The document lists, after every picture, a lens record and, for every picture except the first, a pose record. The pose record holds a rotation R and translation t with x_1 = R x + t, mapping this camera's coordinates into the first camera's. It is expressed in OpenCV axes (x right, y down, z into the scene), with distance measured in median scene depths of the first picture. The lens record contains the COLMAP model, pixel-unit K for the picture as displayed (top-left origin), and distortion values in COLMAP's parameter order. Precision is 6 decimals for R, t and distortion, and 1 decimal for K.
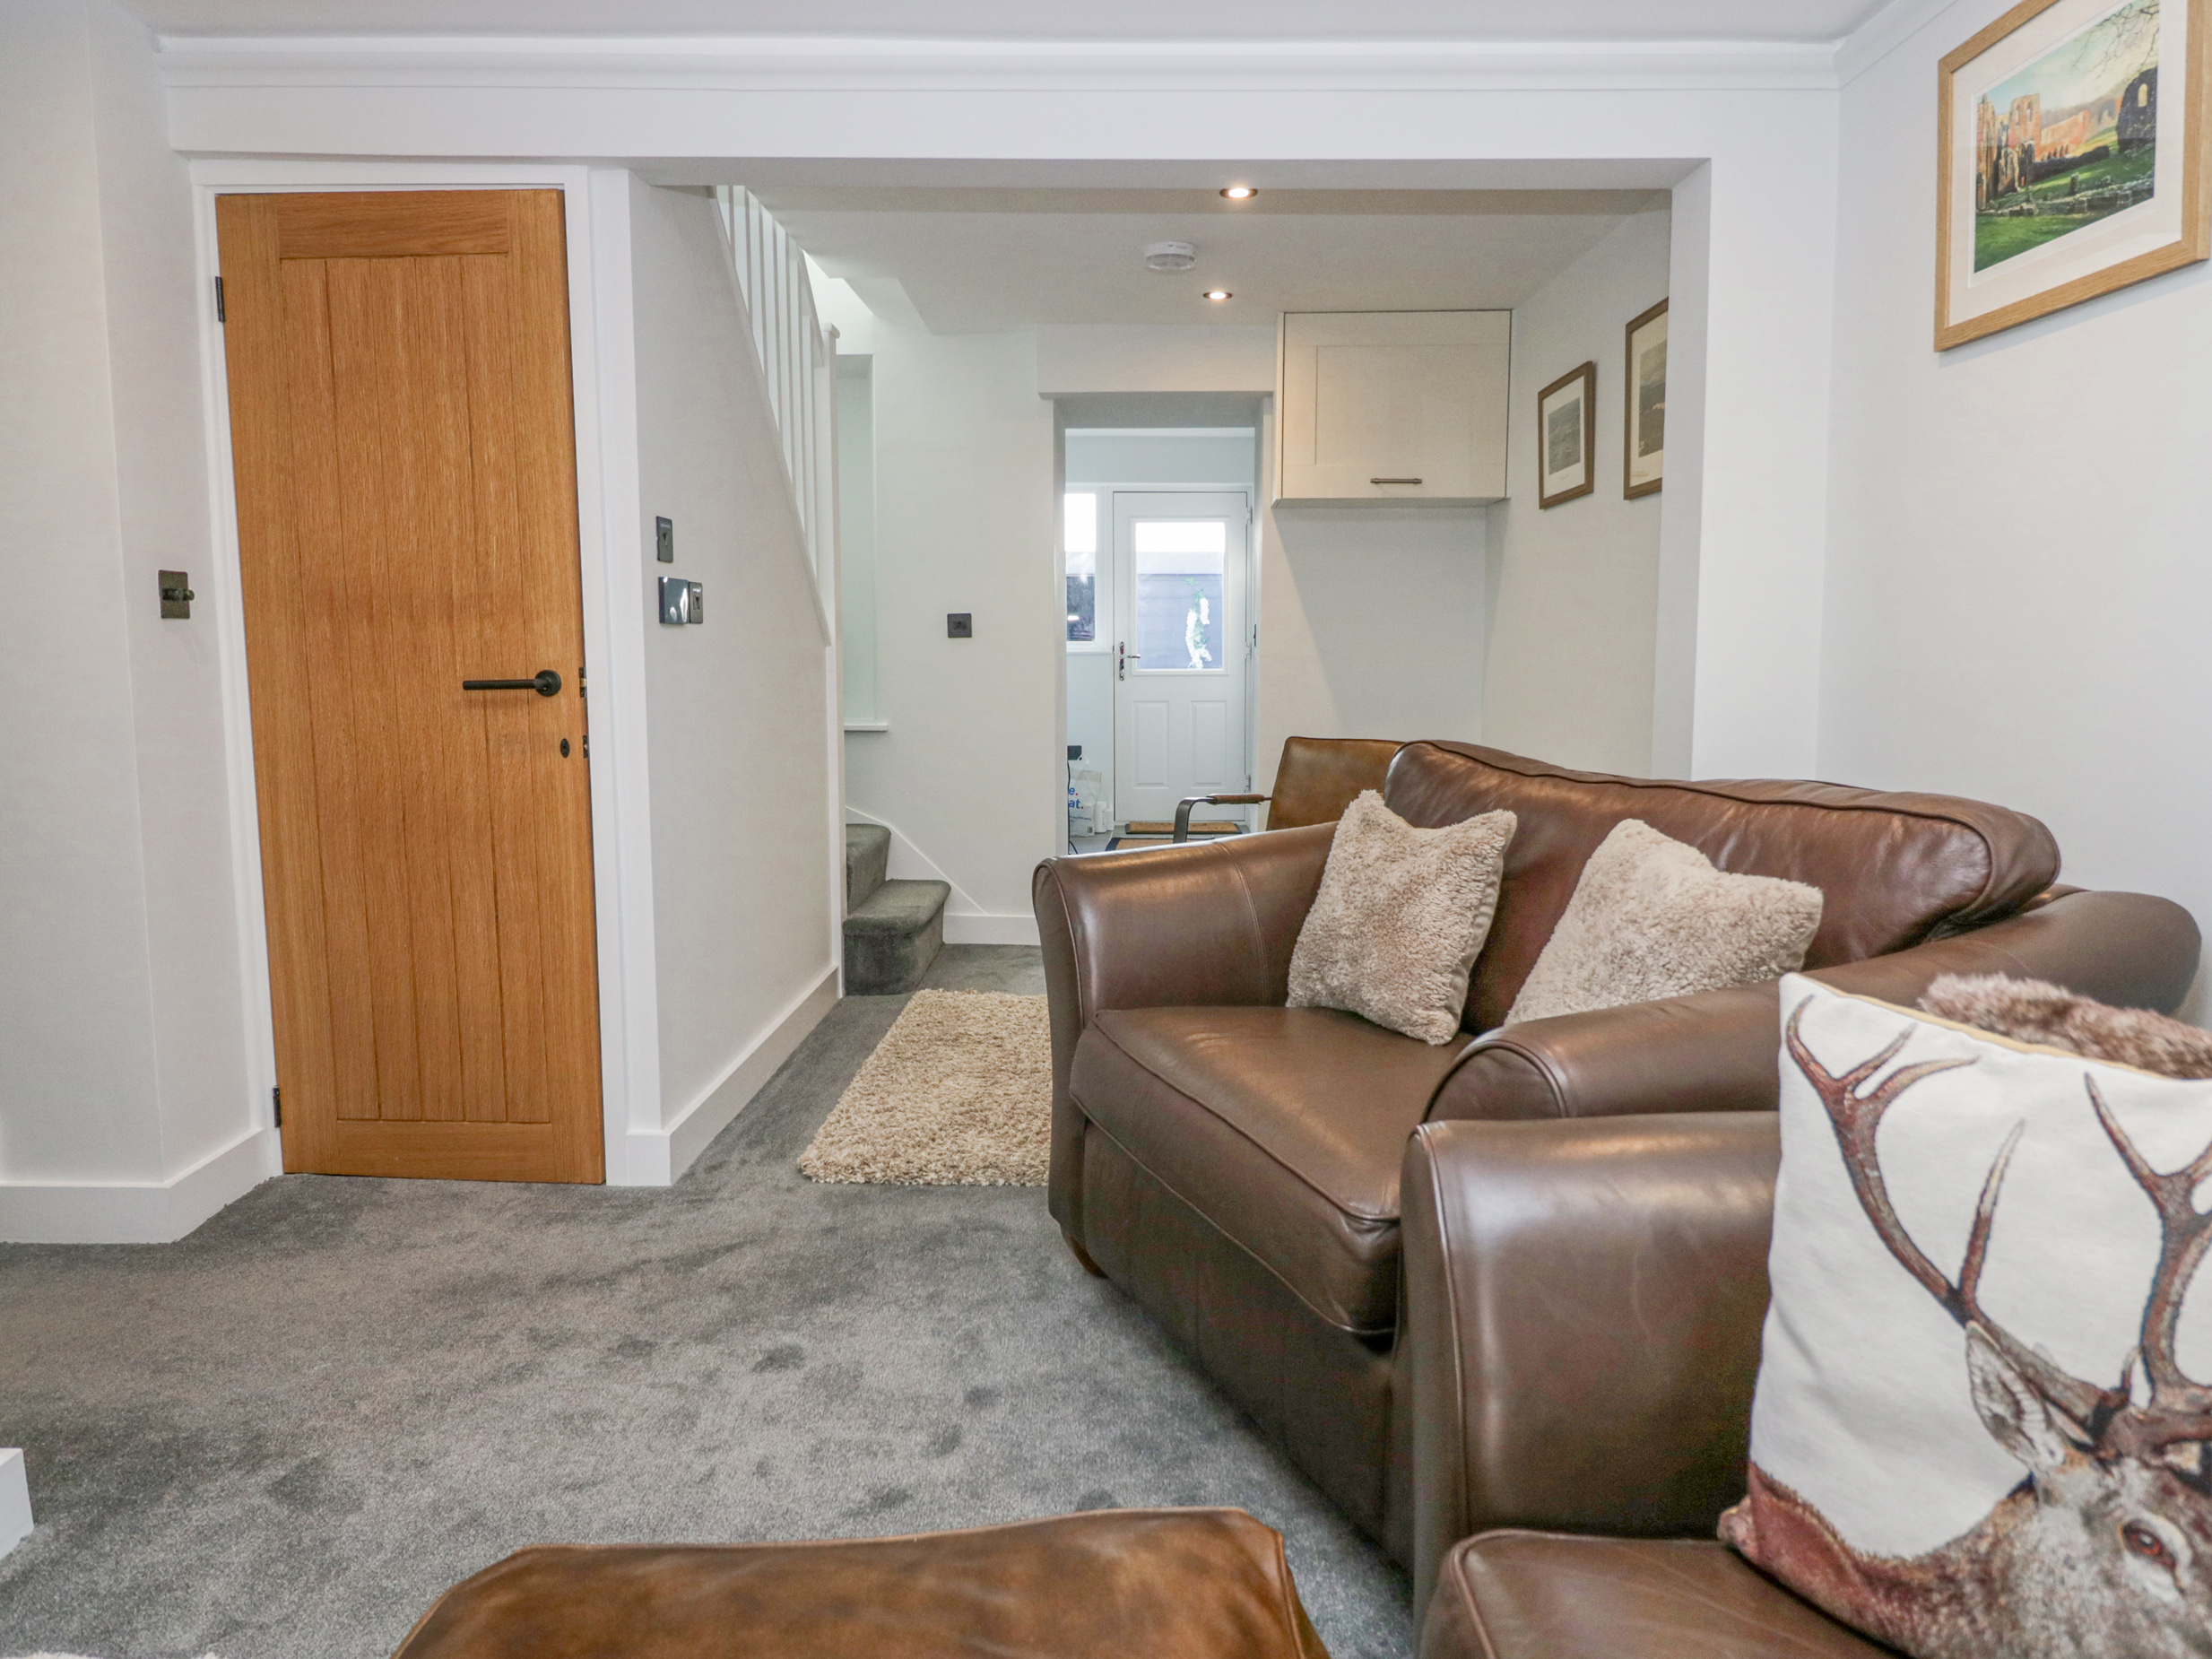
lens RADIAL K [[1471.7, 0, 1140.6], [0, 1471.7, 814.3], [0, 0, 1]] dist [0.004130, -0.014844]
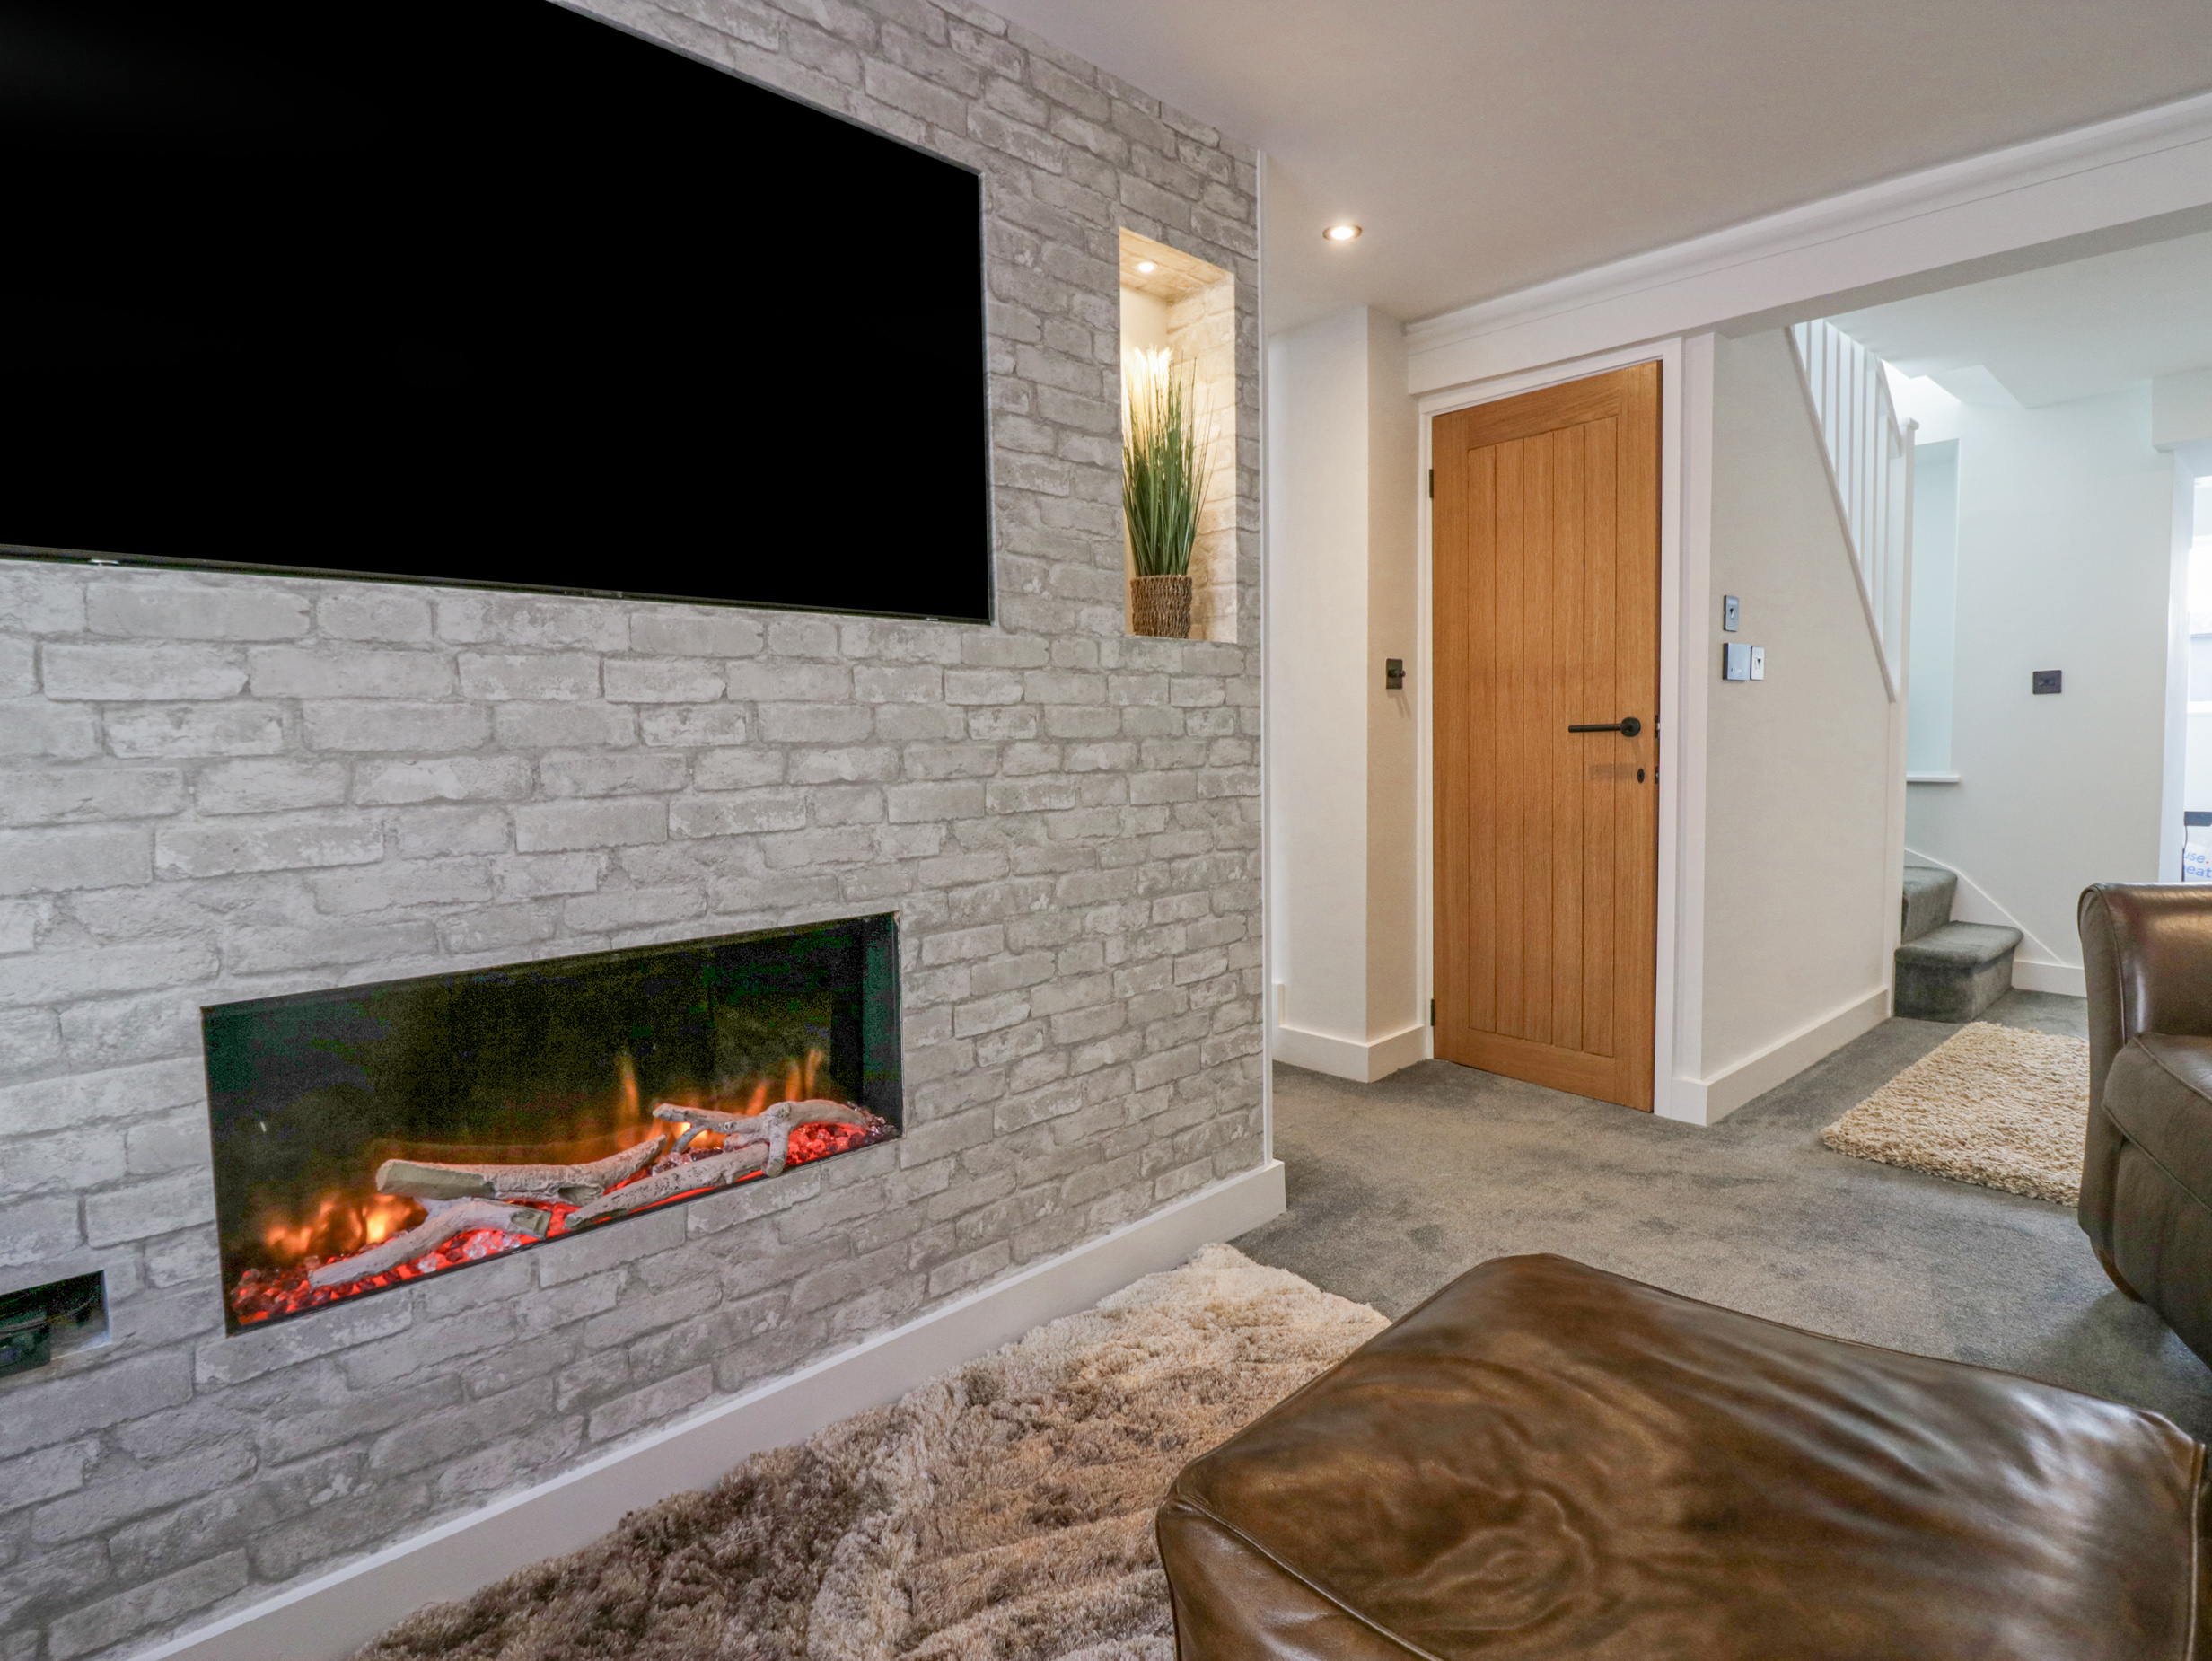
lens RADIAL K [[1195.8, 0, 1110.8], [0, 1195.8, 825.4], [0, 0, 1]] dist [0.001534, -0.014943]
pose [[0.686725, 0.037969, -0.725925, 0.066413], [-0.063665, 0.997939, -0.008031, 0.038870], [0.724124, 0.051731, 0.687727, -0.088540]]
